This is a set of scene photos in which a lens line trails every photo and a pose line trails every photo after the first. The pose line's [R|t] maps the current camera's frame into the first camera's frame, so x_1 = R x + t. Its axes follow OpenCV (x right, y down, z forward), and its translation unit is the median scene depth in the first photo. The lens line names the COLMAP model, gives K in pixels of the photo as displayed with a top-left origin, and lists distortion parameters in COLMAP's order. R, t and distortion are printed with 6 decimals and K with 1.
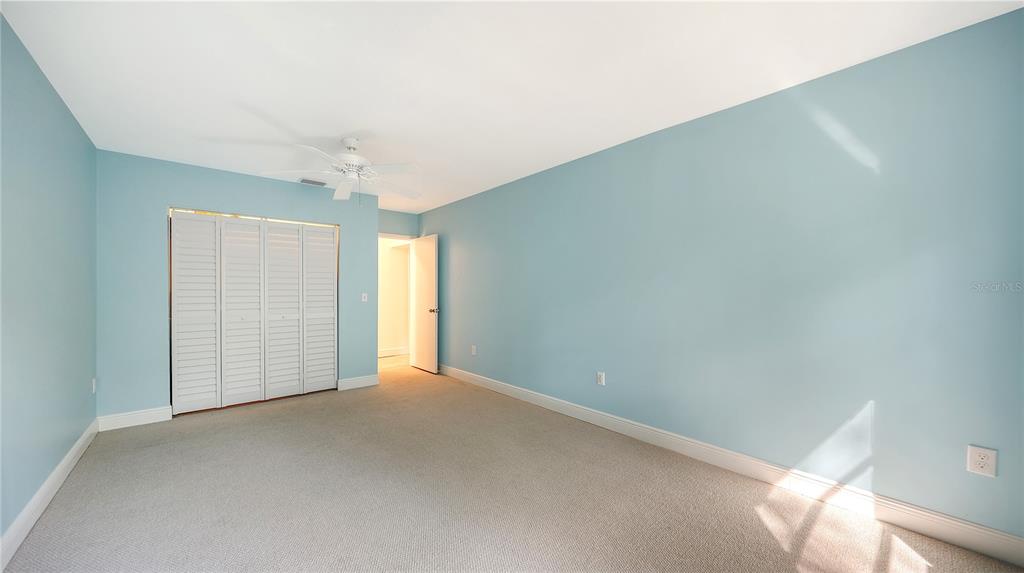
lens RADIAL K [[359.4, 0, 509.5], [0, 359.4, 291.7], [0, 0, 1]] dist [-0.002415, -0.000132]
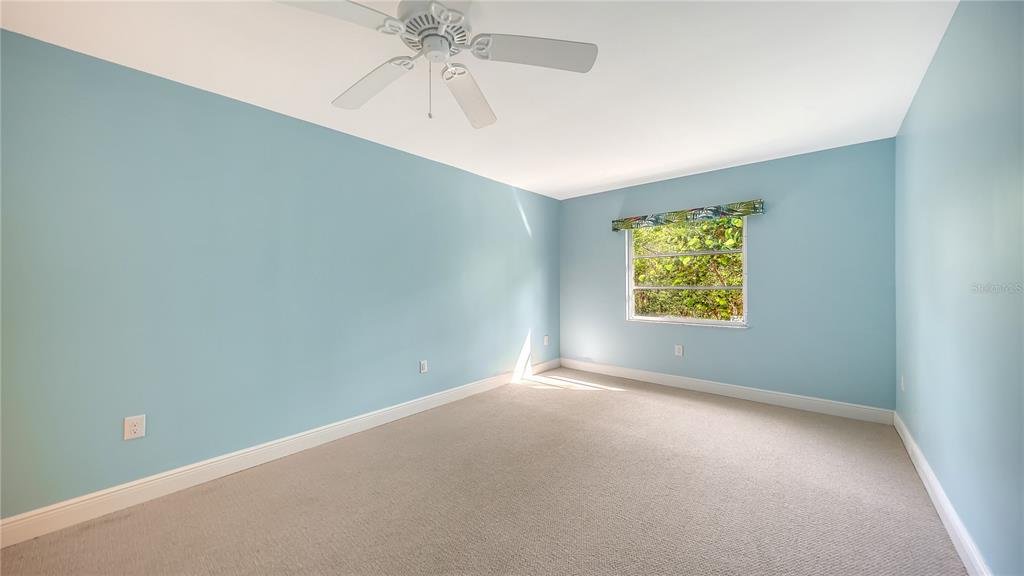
lens RADIAL K [[359.4, 0, 509.6], [0, 359.4, 283.4], [0, 0, 1]] dist [-0.002415, -0.000132]
pose [[-0.155795, -0.006410, 0.987769, -1.238331], [-0.002638, 0.999978, 0.006073, -0.026285], [-0.987786, -0.001660, -0.155808, 1.305463]]
